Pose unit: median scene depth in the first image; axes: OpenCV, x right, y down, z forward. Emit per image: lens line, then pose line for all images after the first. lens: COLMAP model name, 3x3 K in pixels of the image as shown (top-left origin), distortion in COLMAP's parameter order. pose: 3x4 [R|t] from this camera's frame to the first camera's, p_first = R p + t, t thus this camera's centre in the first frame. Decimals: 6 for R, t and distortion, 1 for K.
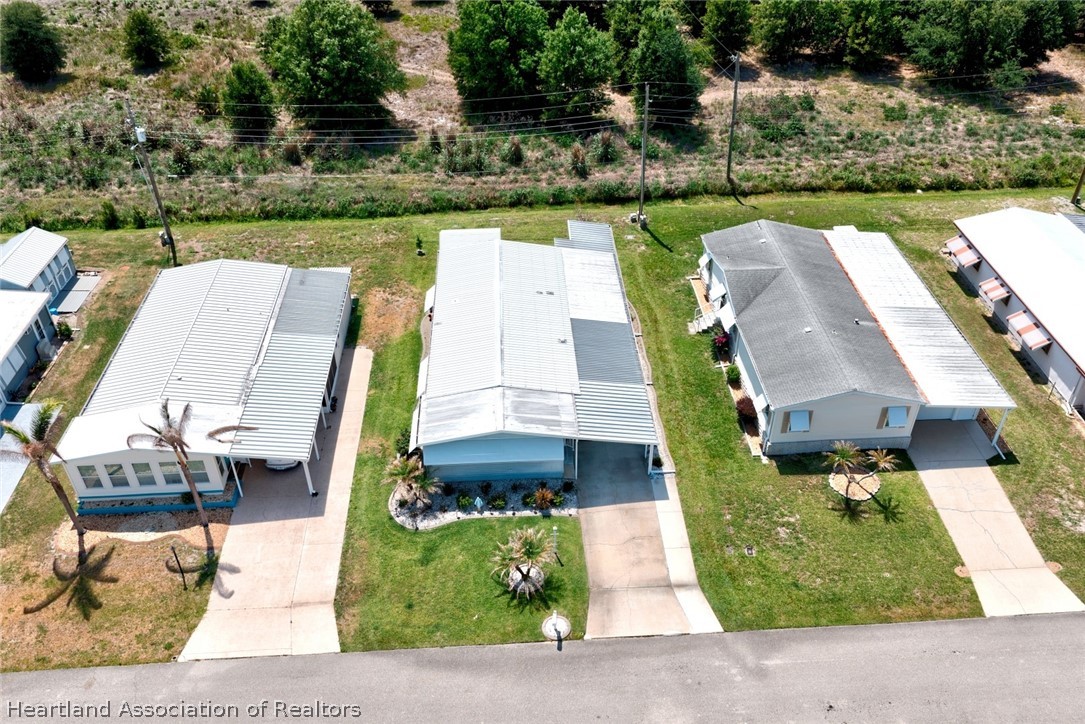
lens RADIAL K [[888.8, 0, 548.3], [0, 888.8, 358.0], [0, 0, 1]] dist [0.043588, -0.060001]
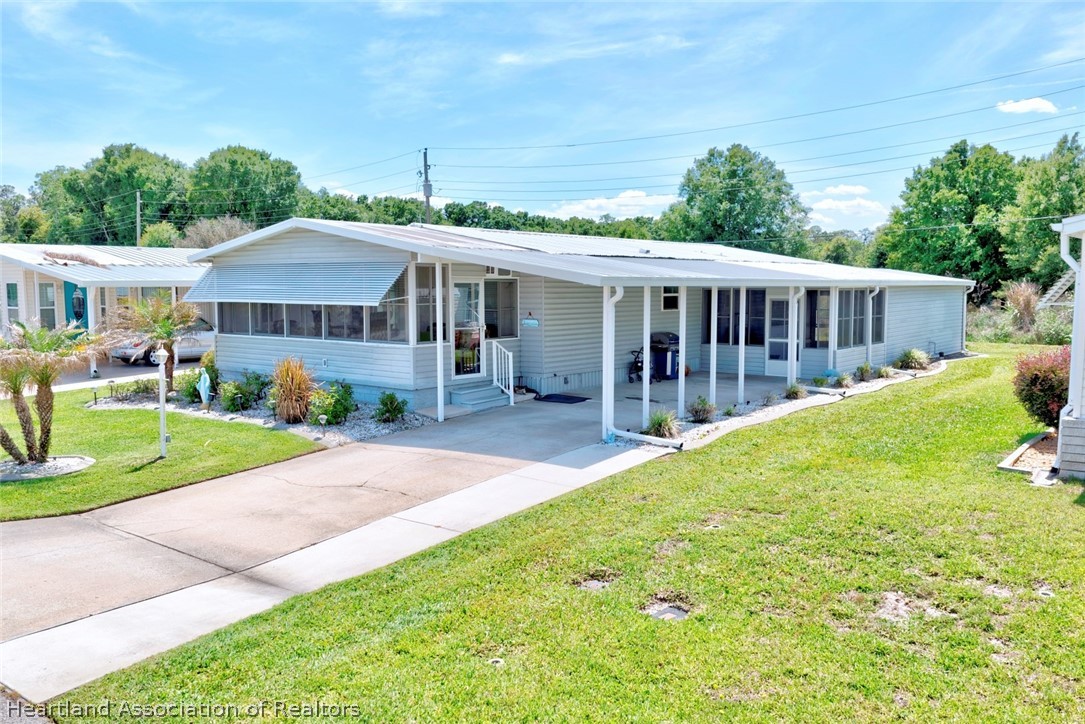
lens RADIAL K [[888.8, 0, 548.3], [0, 888.8, 358.0], [0, 0, 1]] dist [0.043588, -0.060001]
pose [[0.746942, 0.058943, -0.662272, 0.268651], [-0.399570, 0.835927, -0.376257, 0.205327], [0.531433, 0.545666, 0.647941, 0.672857]]
